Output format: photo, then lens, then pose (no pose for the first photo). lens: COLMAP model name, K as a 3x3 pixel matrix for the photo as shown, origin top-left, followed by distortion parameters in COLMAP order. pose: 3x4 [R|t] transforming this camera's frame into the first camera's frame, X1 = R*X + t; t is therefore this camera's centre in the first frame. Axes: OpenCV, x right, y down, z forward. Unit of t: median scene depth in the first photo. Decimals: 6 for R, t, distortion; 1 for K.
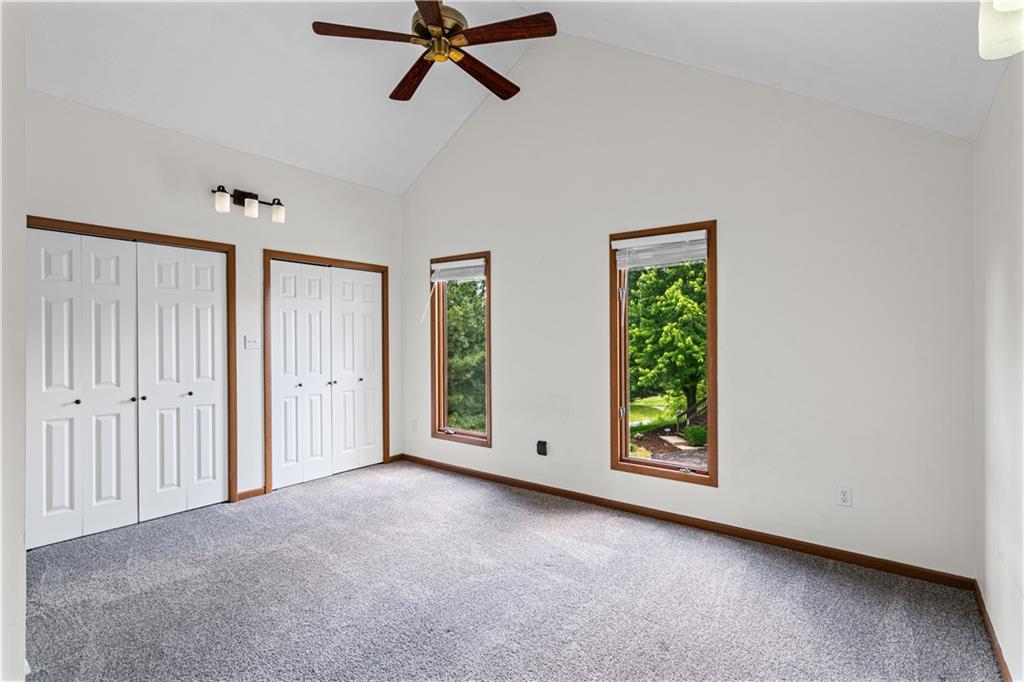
lens RADIAL K [[485.9, 0, 508.2], [0, 485.9, 334.7], [0, 0, 1]] dist [-0.008128, -0.000408]
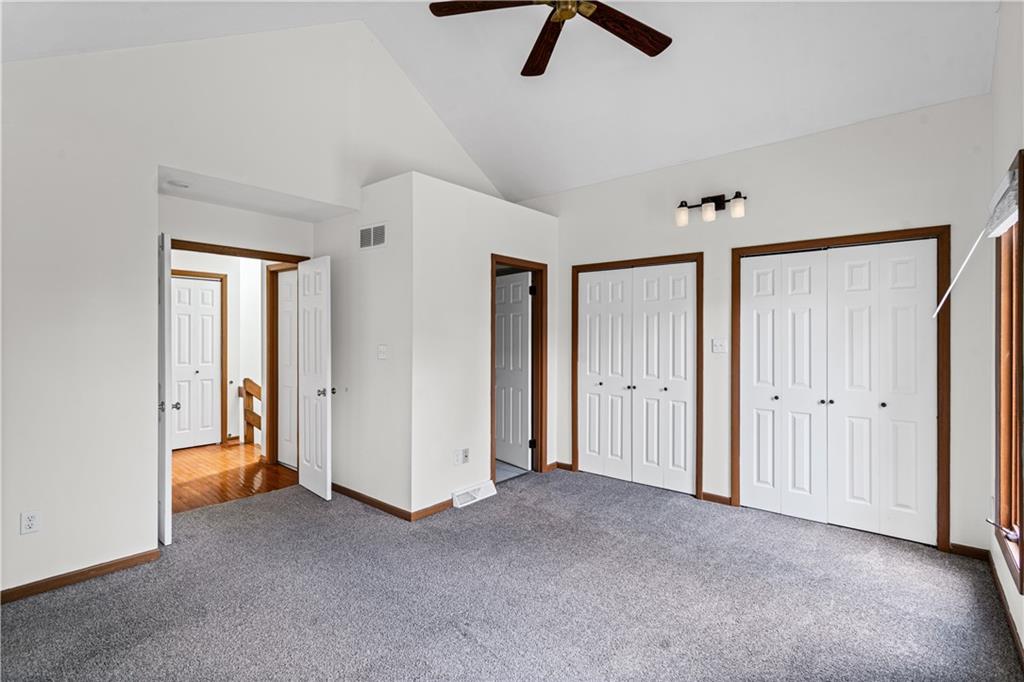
lens RADIAL K [[485.9, 0, 518.7], [0, 485.9, 336.1], [0, 0, 1]] dist [-0.008128, -0.000408]
pose [[-0.044935, -0.008551, -0.998953, 0.480784], [-0.002129, 0.999962, -0.008464, 0.004662], [0.998988, 0.001746, -0.044952, 0.639365]]
